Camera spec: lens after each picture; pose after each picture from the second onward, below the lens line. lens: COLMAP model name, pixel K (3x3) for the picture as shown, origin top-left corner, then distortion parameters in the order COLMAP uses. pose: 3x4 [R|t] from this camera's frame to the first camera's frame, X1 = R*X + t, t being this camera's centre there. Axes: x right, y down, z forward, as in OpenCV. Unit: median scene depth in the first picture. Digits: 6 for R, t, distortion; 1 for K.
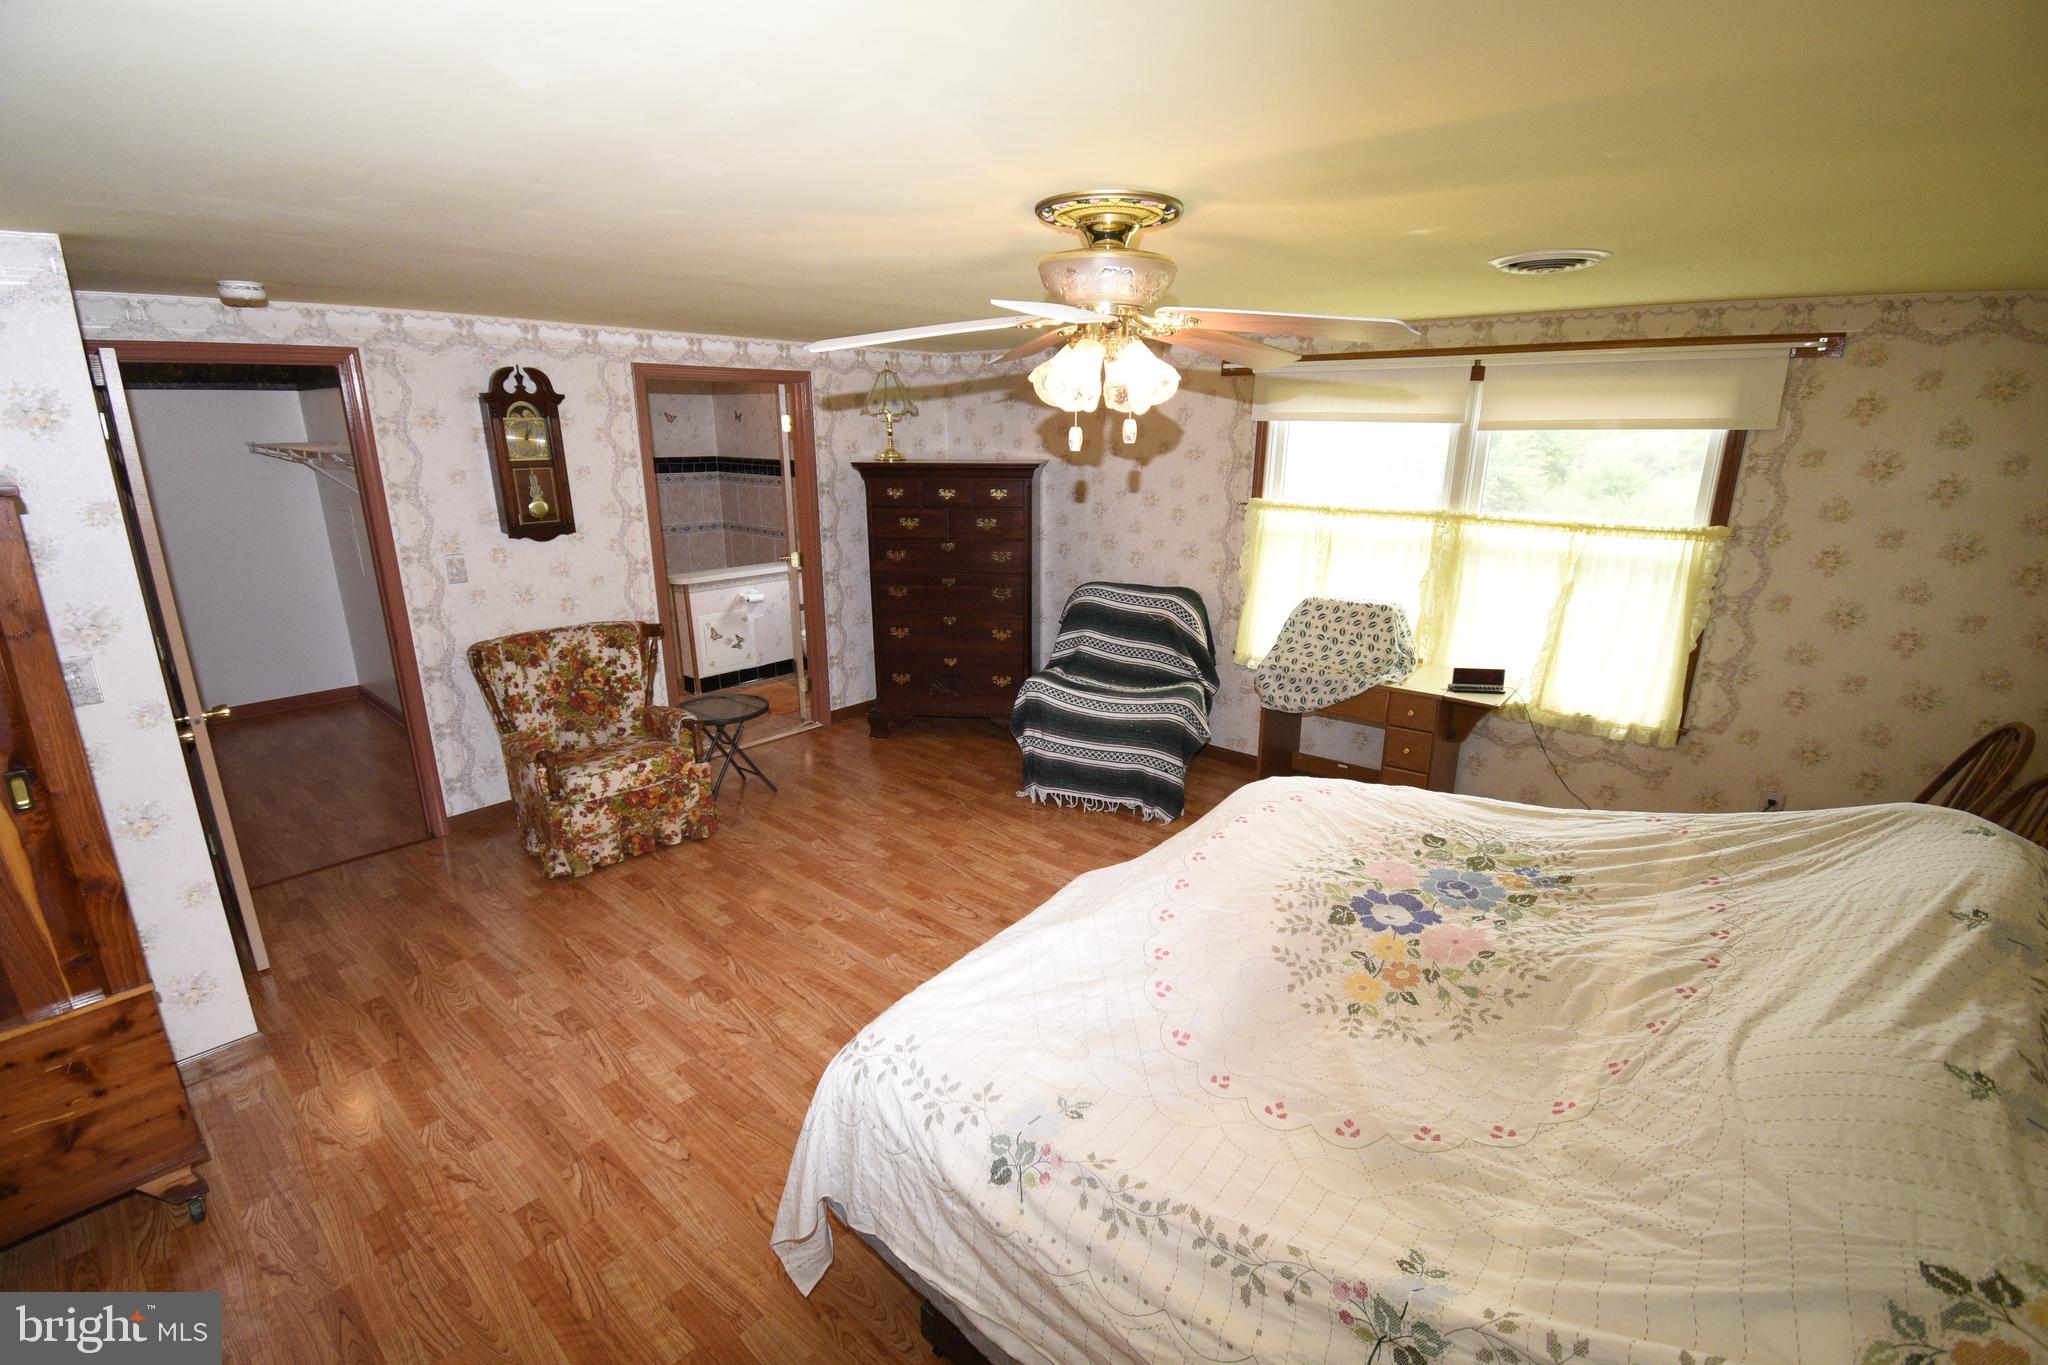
lens RADIAL K [[914.1, 0, 1034.7], [0, 914.1, 690.2], [0, 0, 1]] dist [0.029124, -0.029000]
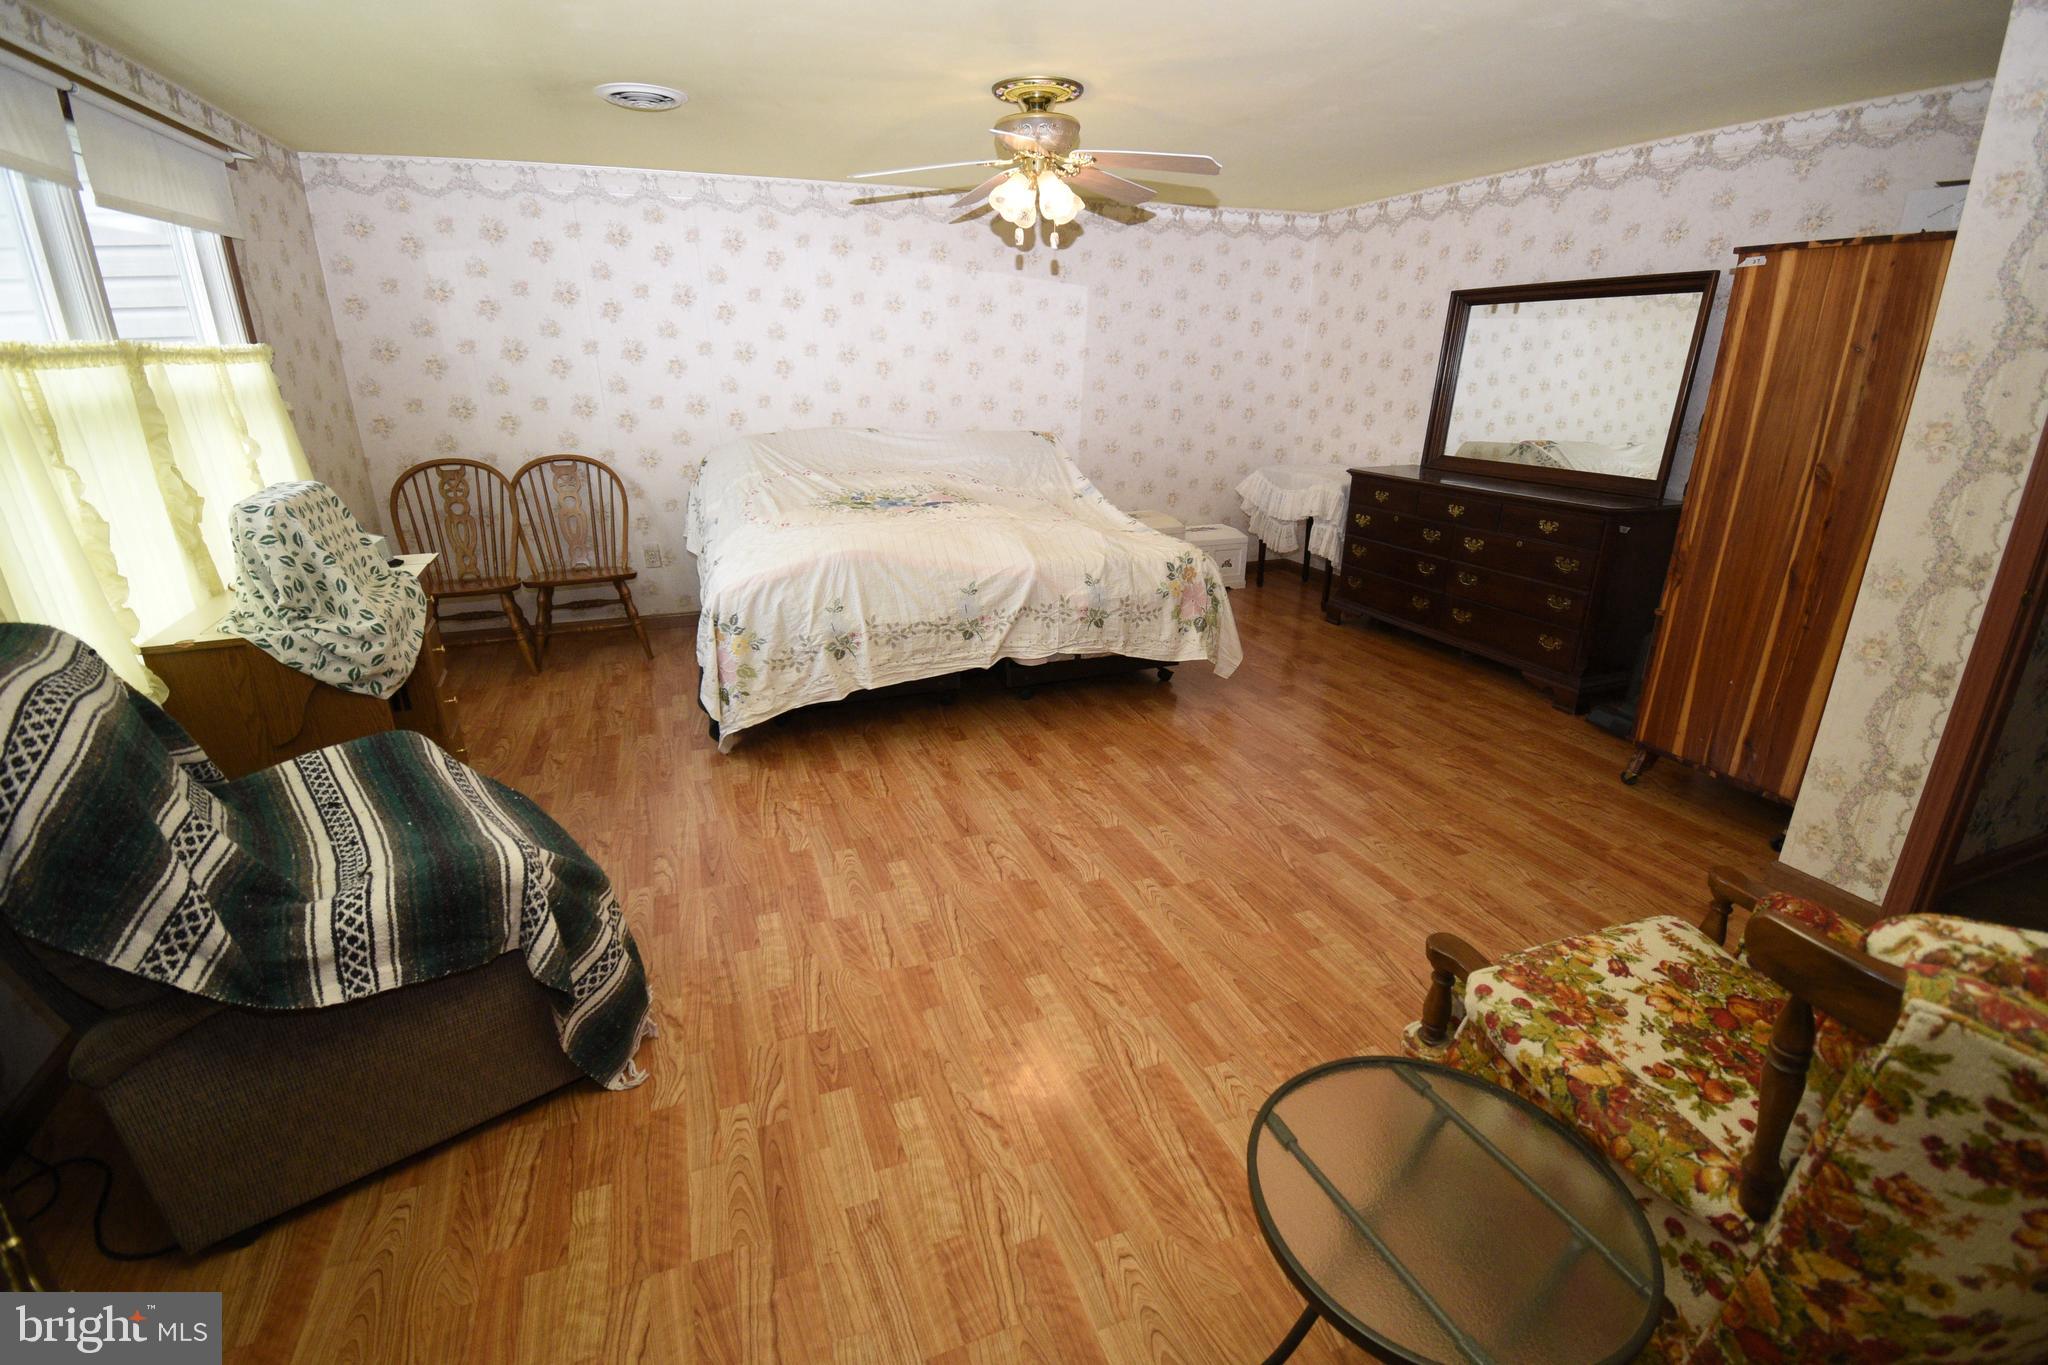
lens RADIAL K [[914.1, 0, 1034.7], [0, 914.1, 690.2], [0, 0, 1]] dist [0.029124, -0.029000]
pose [[-0.886723, -0.158475, 0.434290, -0.438466], [0.127380, 0.819294, 0.559045, -0.315434], [-0.444406, 0.551038, -0.706301, 1.519442]]
